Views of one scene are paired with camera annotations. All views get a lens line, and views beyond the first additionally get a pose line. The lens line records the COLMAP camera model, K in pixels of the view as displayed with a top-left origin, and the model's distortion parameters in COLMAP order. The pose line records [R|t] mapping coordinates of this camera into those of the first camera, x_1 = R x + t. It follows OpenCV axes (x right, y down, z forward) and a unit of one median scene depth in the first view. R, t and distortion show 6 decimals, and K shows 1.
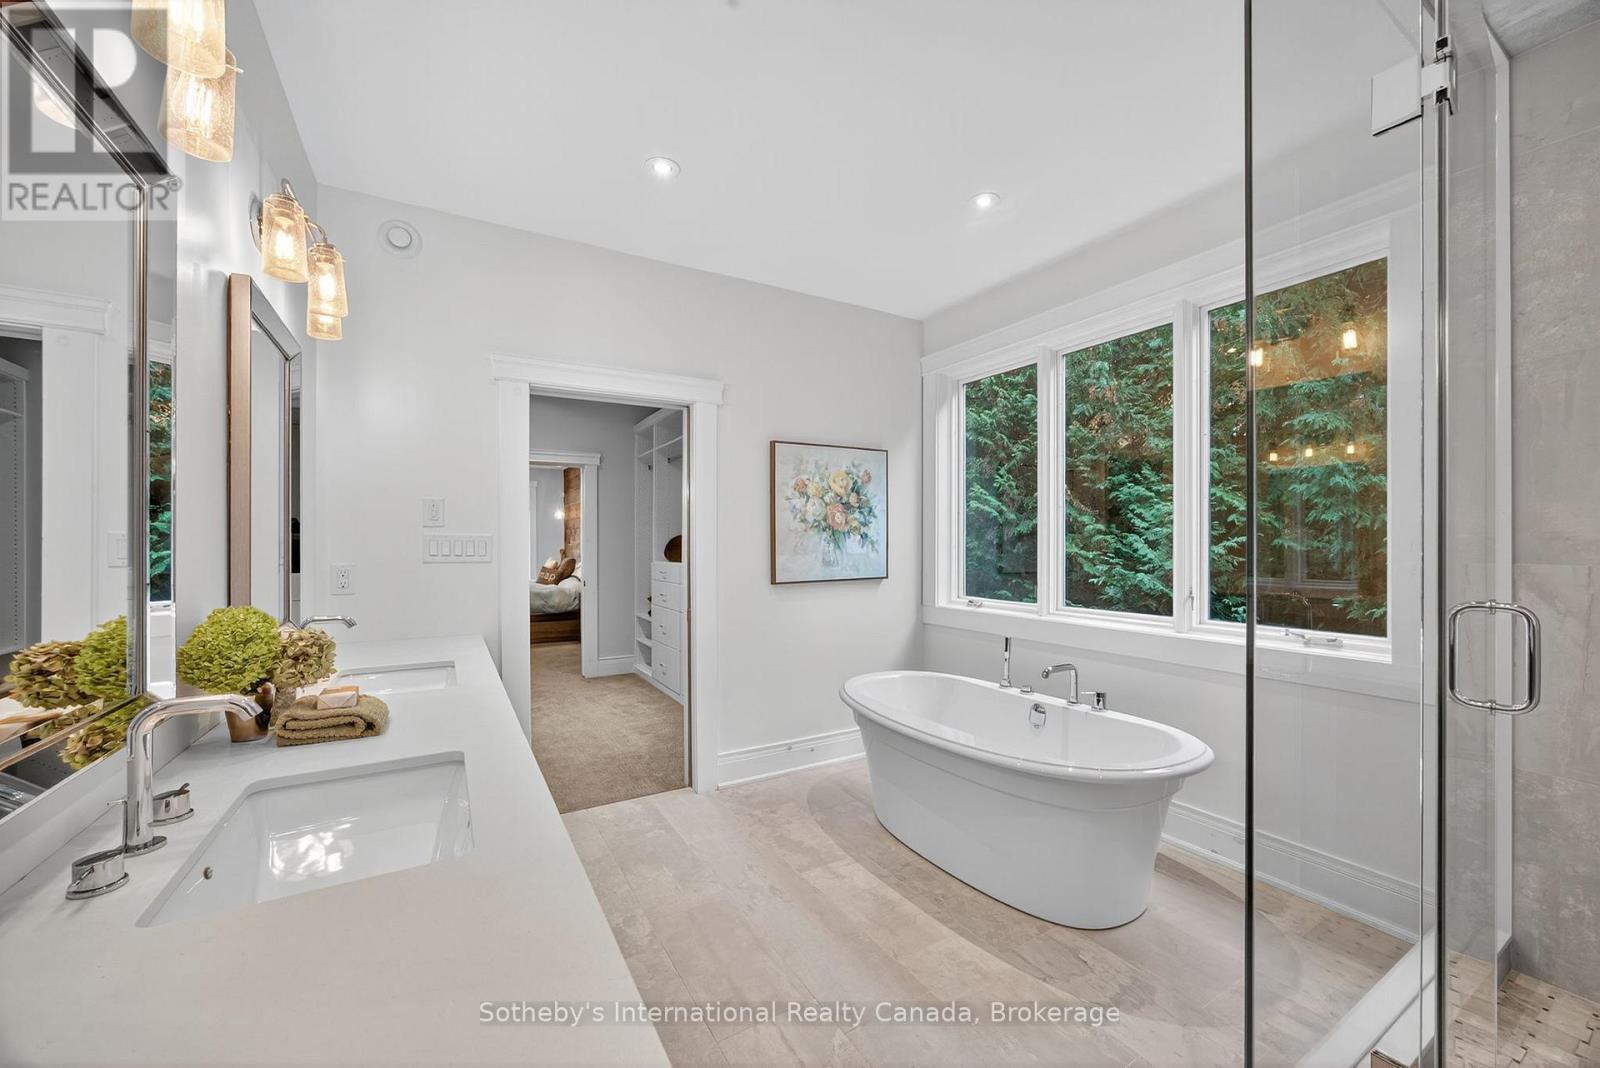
lens RADIAL K [[617.9, 0, 816.3], [0, 617.9, 541.0], [0, 0, 1]] dist [-0.007778, 0.000446]
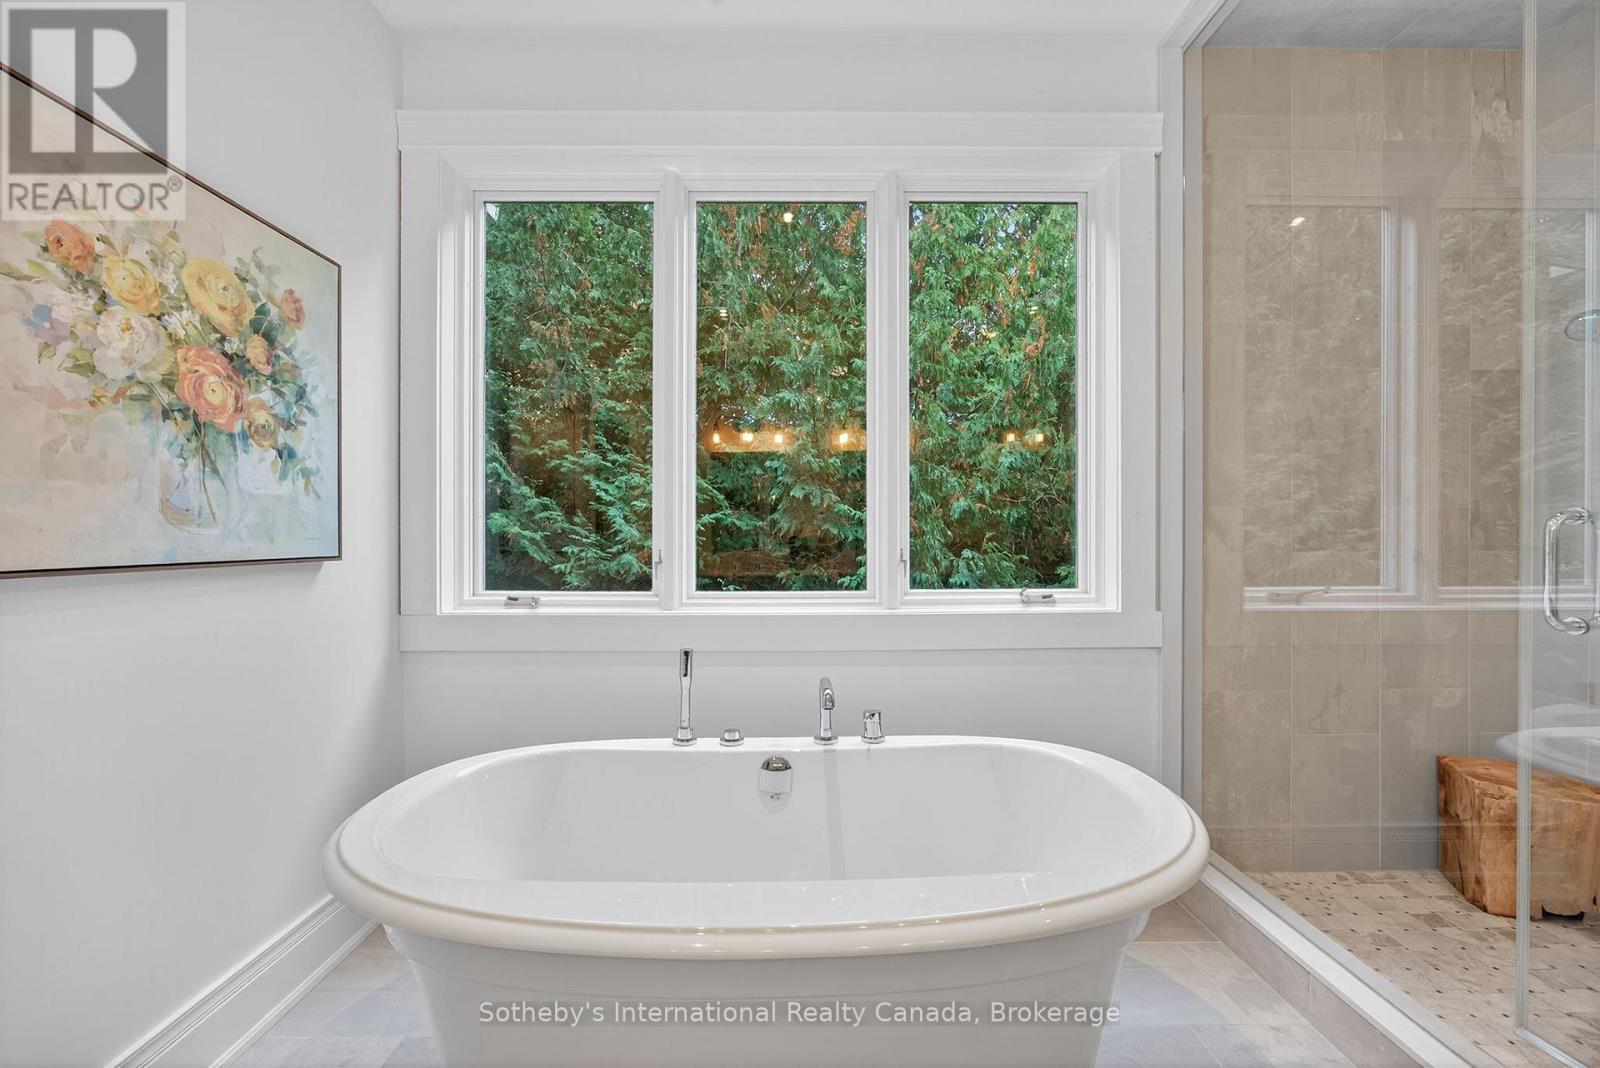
lens RADIAL K [[617.9, 0, 787.8], [0, 617.9, 543.0], [0, 0, 1]] dist [-0.007778, 0.000446]
pose [[0.522343, -0.000961, 0.852735, -0.092615], [-0.000885, 0.999998, 0.001668, 0.049494], [-0.852735, -0.001626, 0.522341, 0.525959]]
